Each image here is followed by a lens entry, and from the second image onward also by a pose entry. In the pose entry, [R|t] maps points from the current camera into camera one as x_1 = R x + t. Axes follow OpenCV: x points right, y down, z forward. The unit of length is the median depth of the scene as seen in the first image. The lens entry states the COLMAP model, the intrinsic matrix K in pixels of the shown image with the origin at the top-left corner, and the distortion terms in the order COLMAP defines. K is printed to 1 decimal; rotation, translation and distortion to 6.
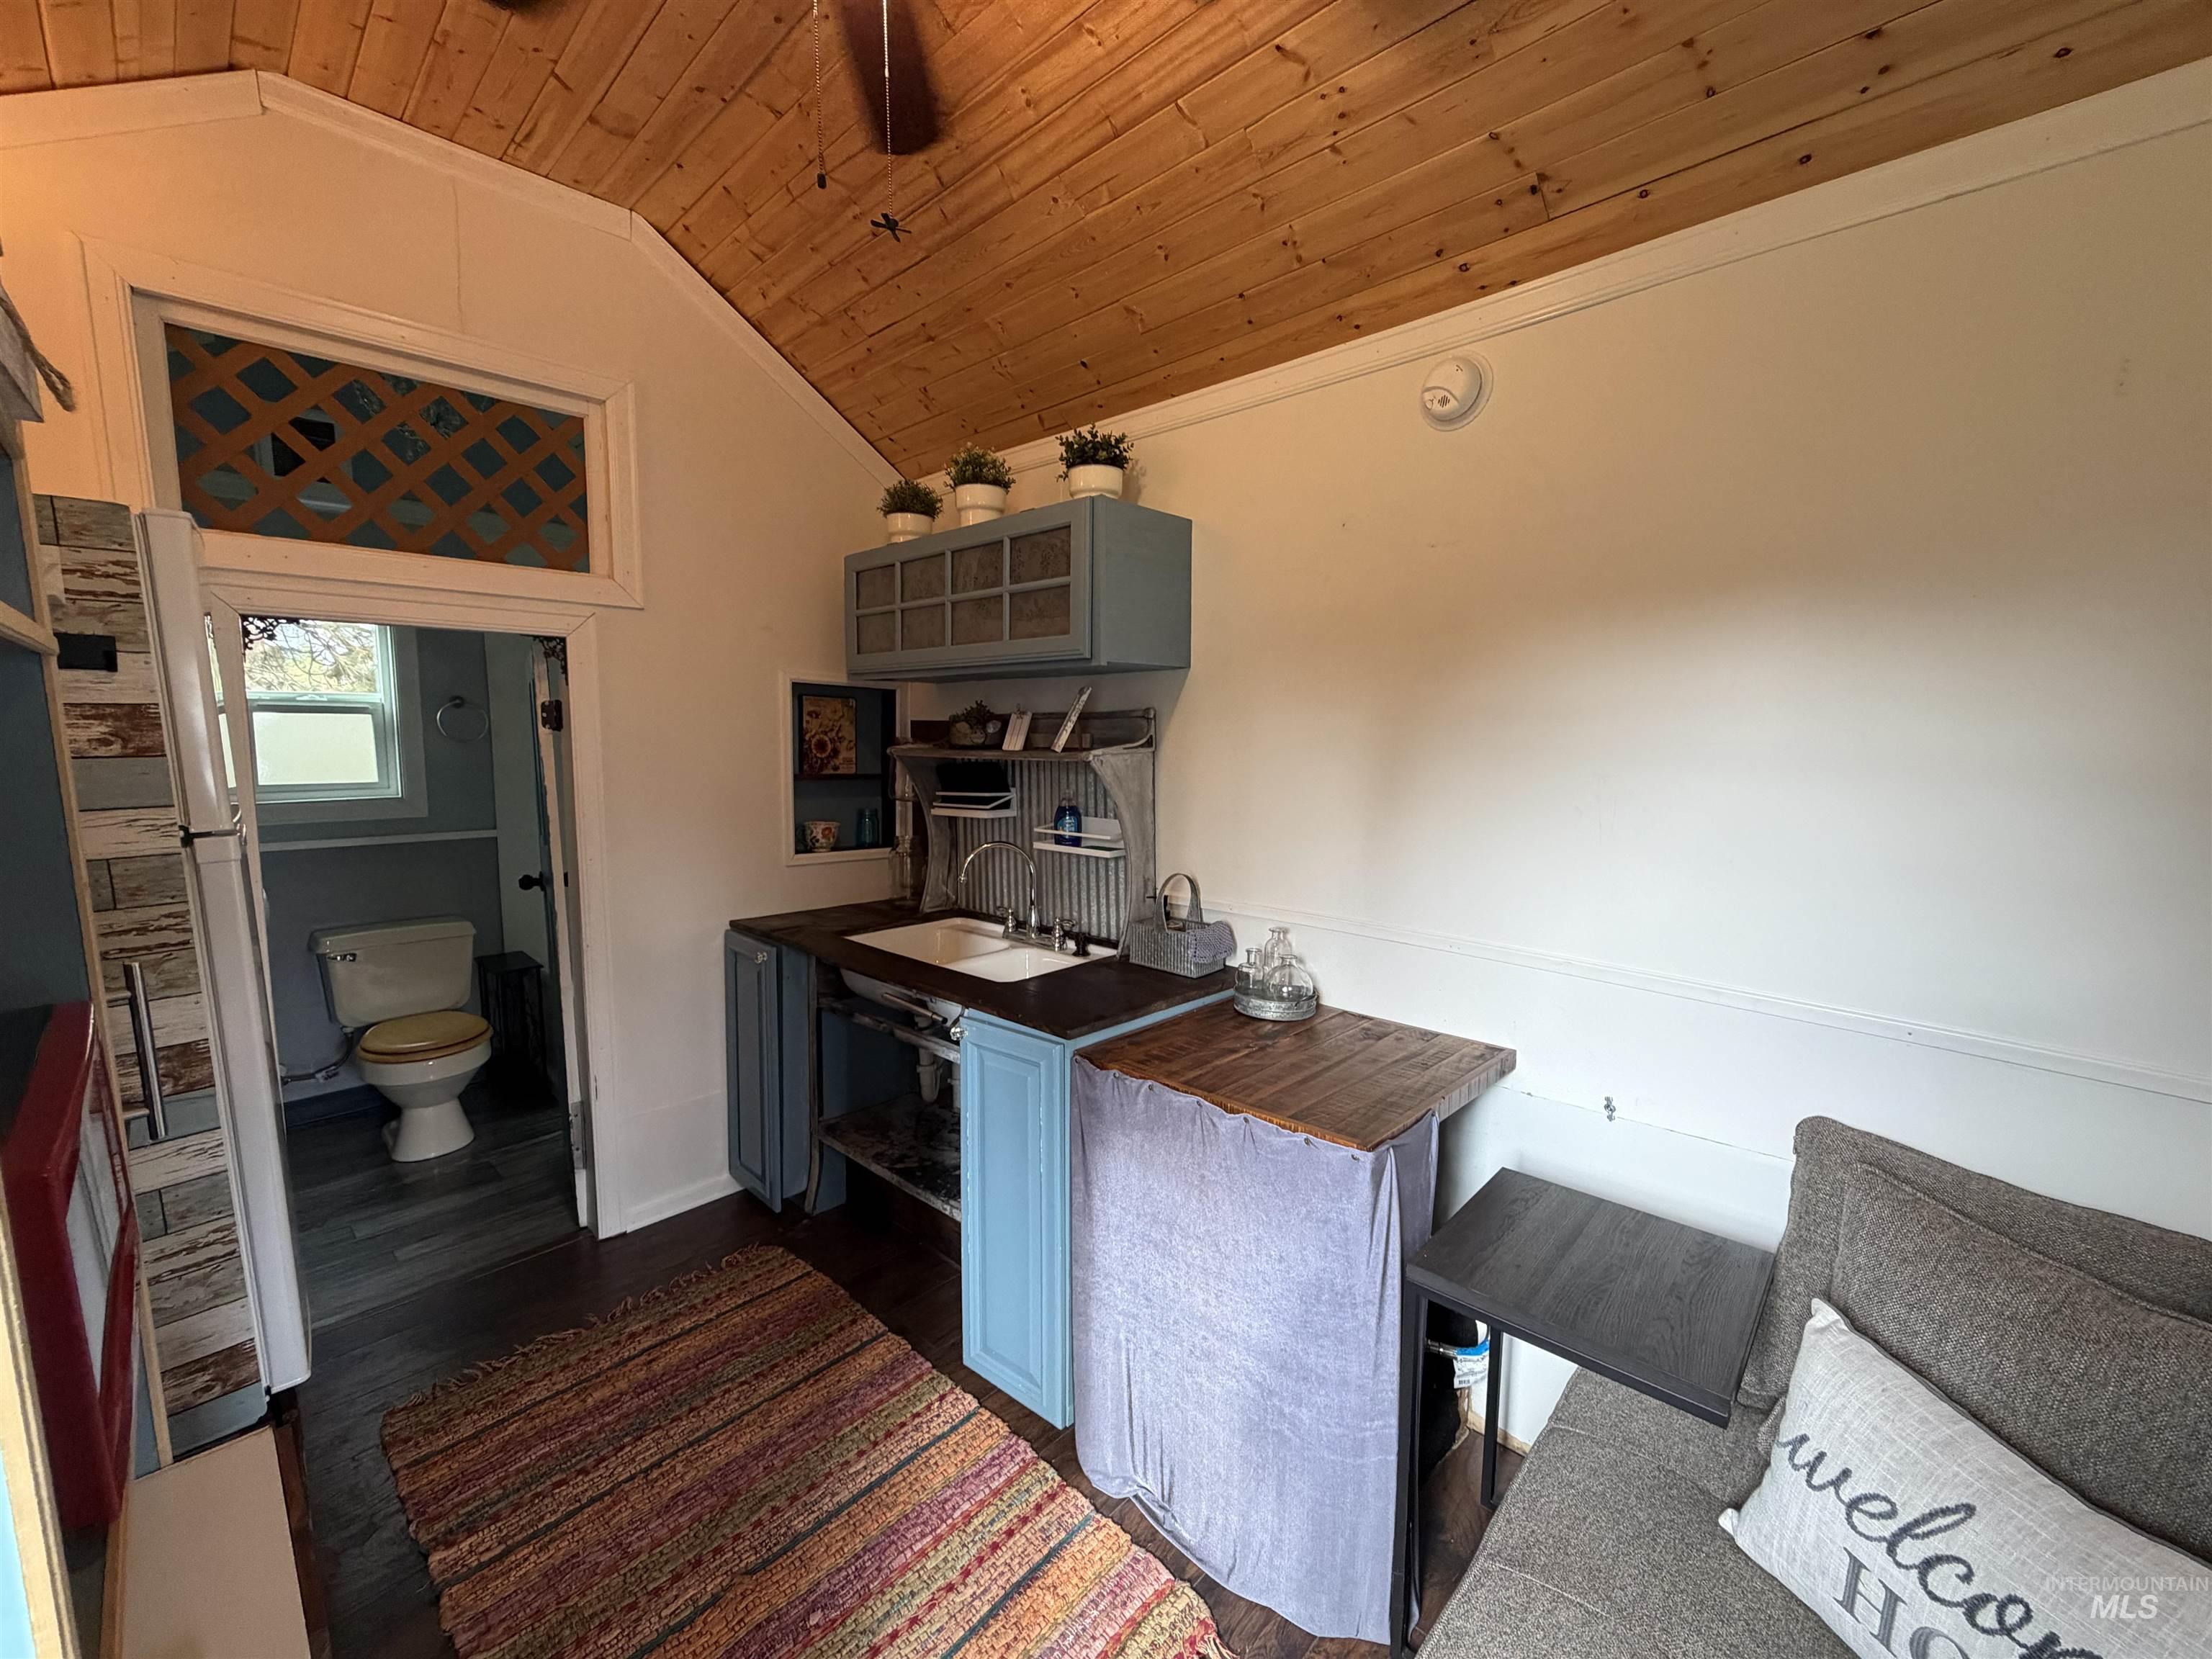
lens RADIAL K [[877.8, 0, 1103.1], [0, 877.8, 832.2], [0, 0, 1]] dist [-0.000439, 0.000059]
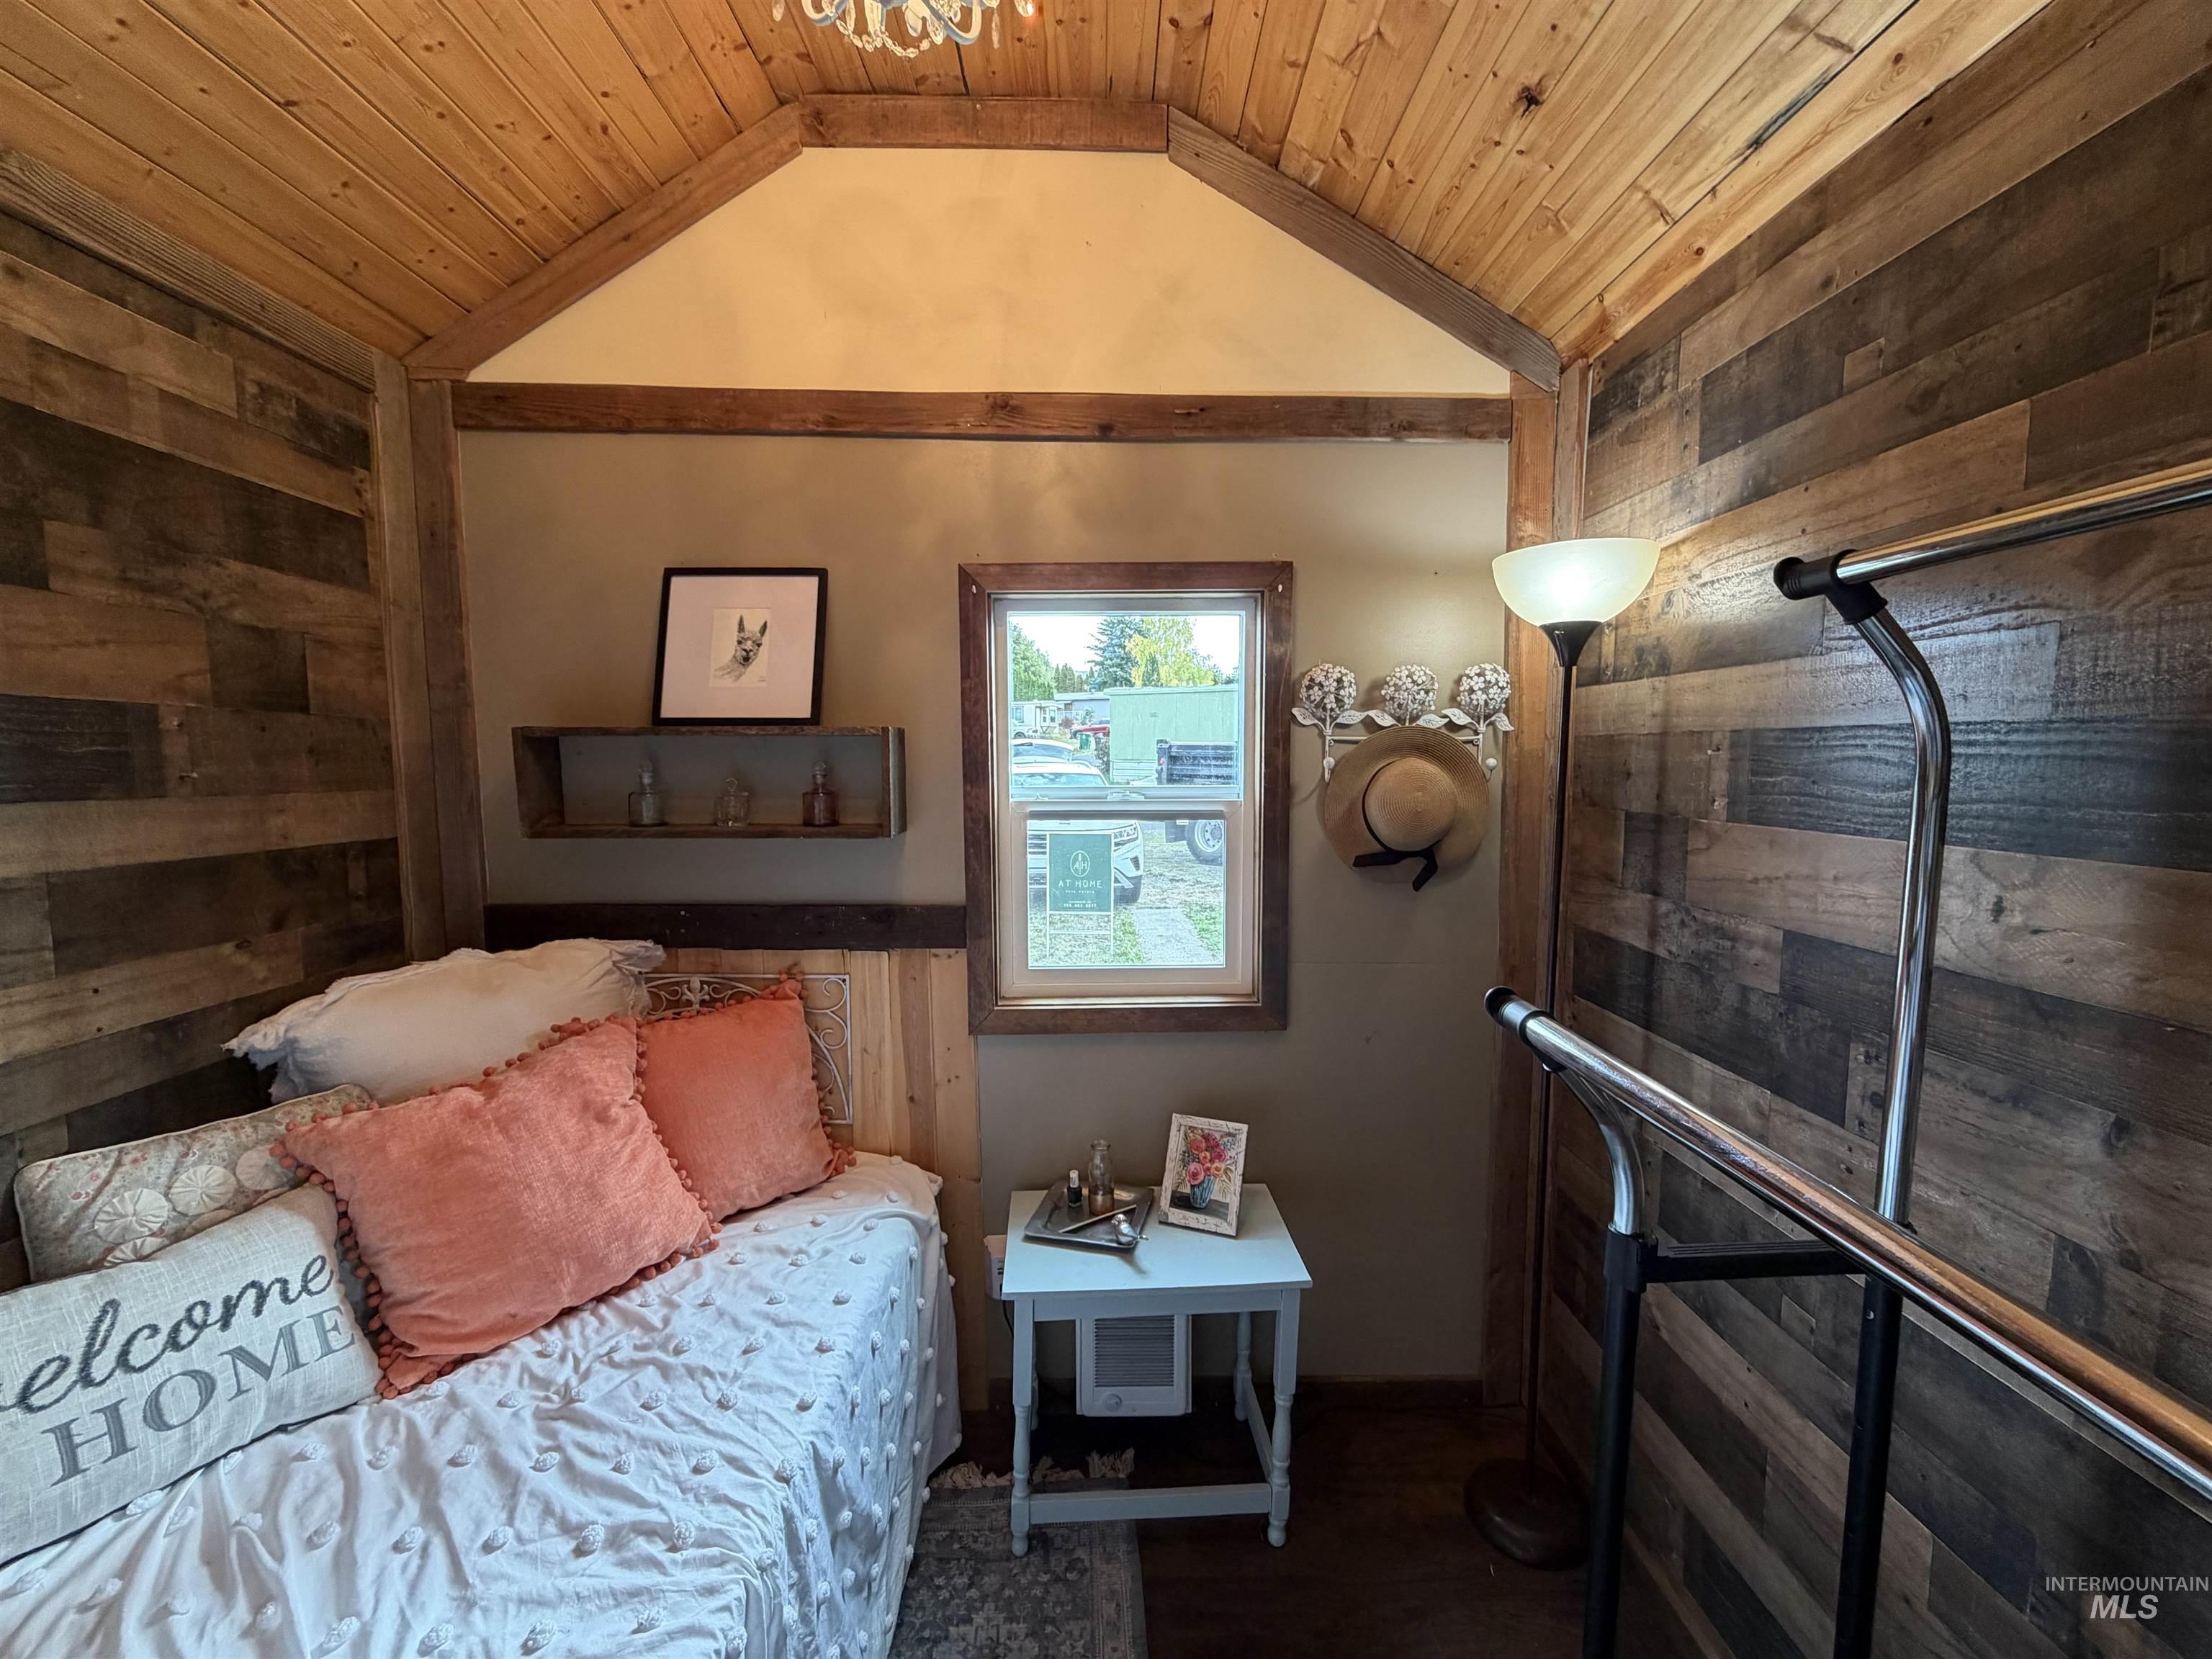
lens RADIAL K [[877.8, 0, 1103.2], [0, 877.8, 832.2], [0, 0, 1]] dist [-0.000439, 0.000059]
pose [[-0.687676, -0.056192, 0.723840, -0.387018], [0.089493, 0.982836, 0.161320, 0.041842], [-0.720481, 0.175715, -0.670844, 0.371299]]
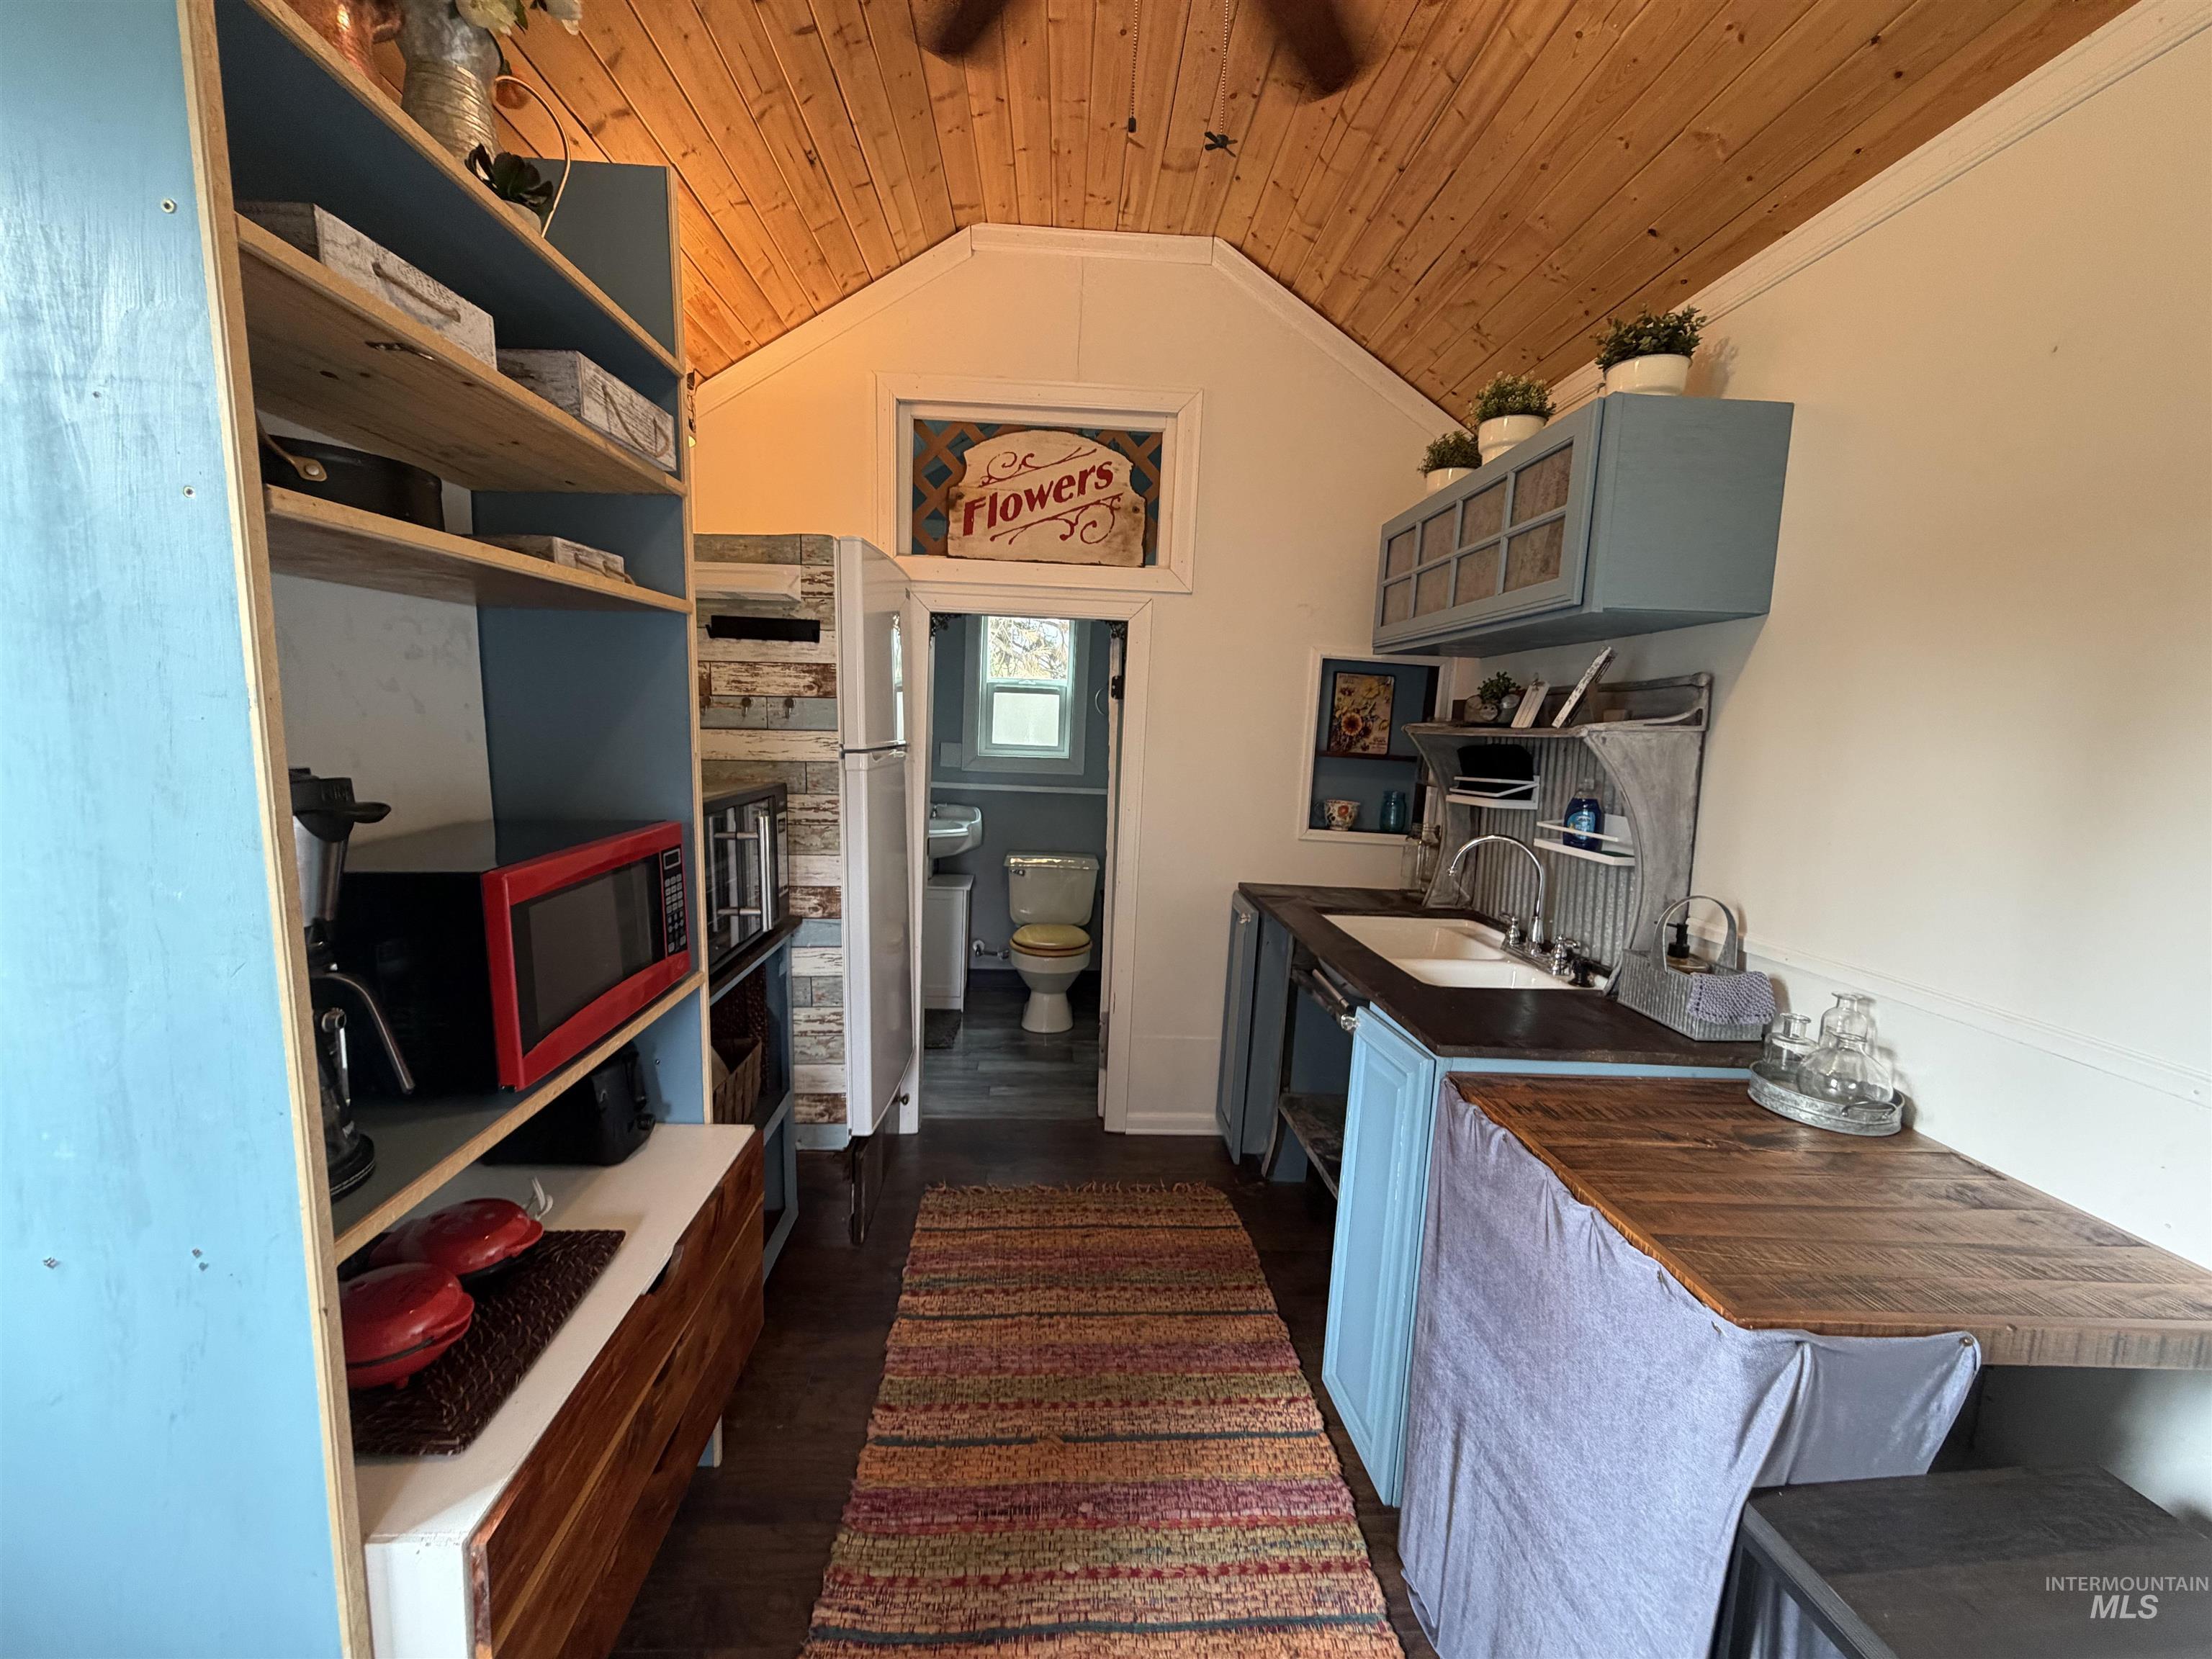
lens RADIAL K [[877.8, 0, 1105.6], [0, 877.8, 832.2], [0, 0, 1]] dist [-0.000439, 0.000059]
pose [[0.728531, 0.107621, -0.676506, 0.257973], [-0.112668, 0.992957, 0.036631, 0.028512], [0.675684, 0.049534, 0.735525, 0.151238]]
